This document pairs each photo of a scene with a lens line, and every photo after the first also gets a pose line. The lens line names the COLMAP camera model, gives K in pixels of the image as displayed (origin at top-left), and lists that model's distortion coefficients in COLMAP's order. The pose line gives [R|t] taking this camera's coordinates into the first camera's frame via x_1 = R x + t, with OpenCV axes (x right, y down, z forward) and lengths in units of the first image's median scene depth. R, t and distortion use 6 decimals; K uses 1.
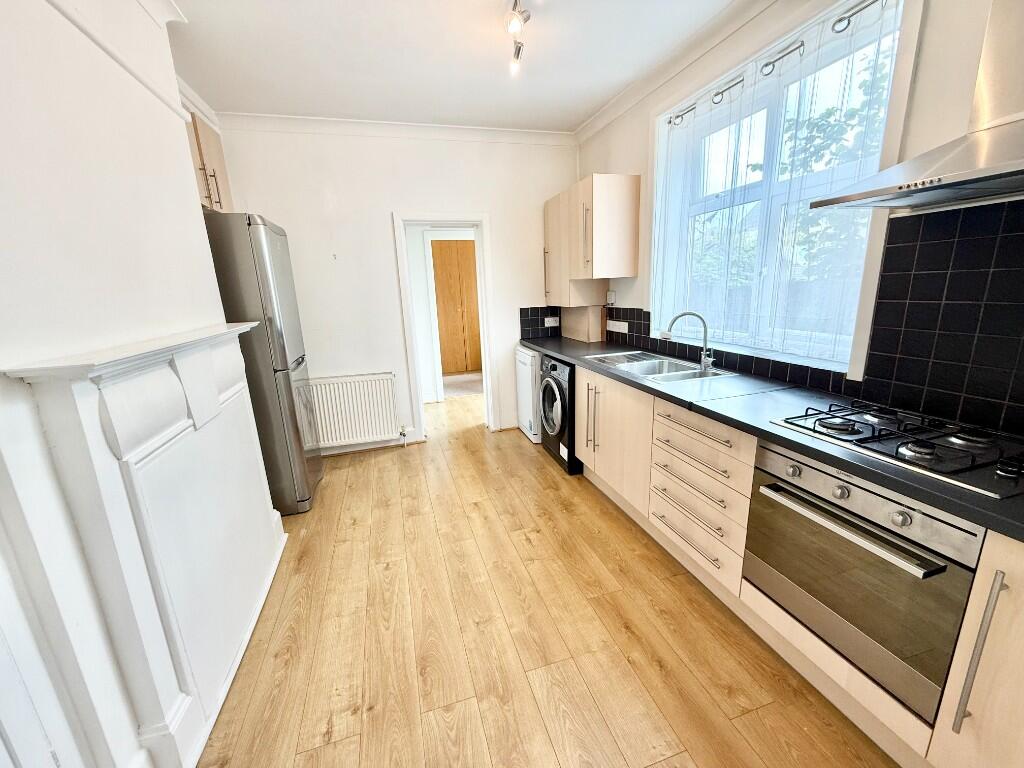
lens RADIAL K [[409.6, 0, 511.1], [0, 409.6, 382.1], [0, 0, 1]] dist [-0.002711, 0.000073]
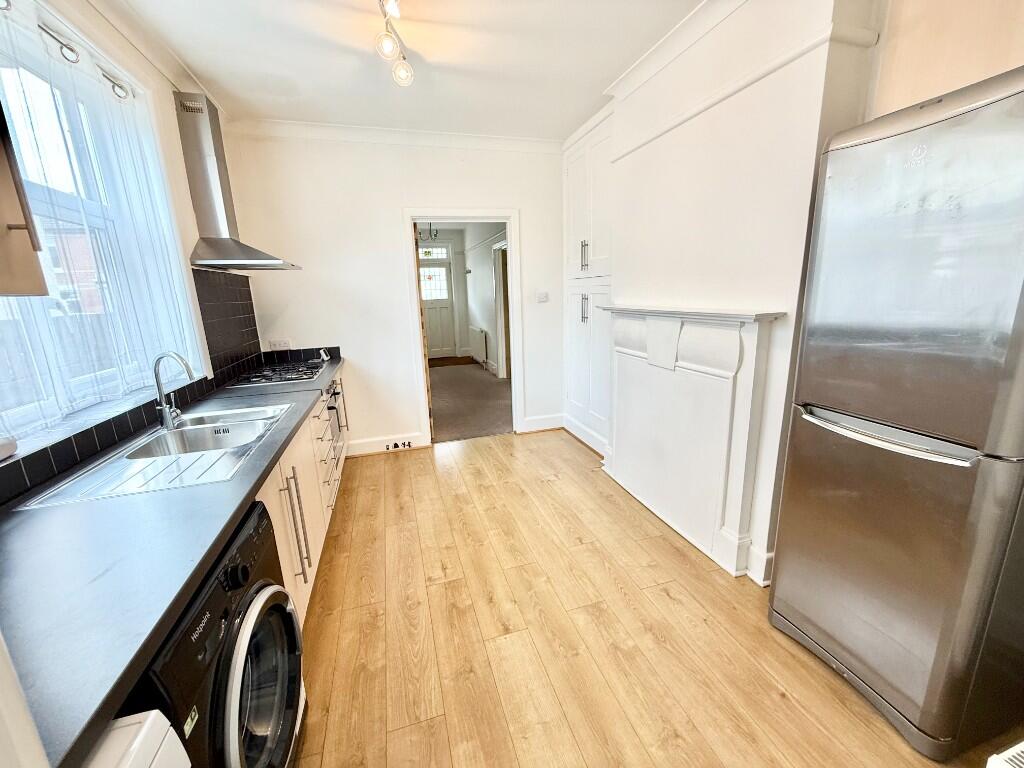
lens RADIAL K [[409.6, 0, 509.5], [0, 409.6, 385.0], [0, 0, 1]] dist [-0.002711, 0.000073]
pose [[-0.996962, 0.074183, 0.023742, -0.179103], [0.076992, 0.892426, 0.444577, -0.434661], [0.011792, 0.445054, -0.895426, 1.870442]]
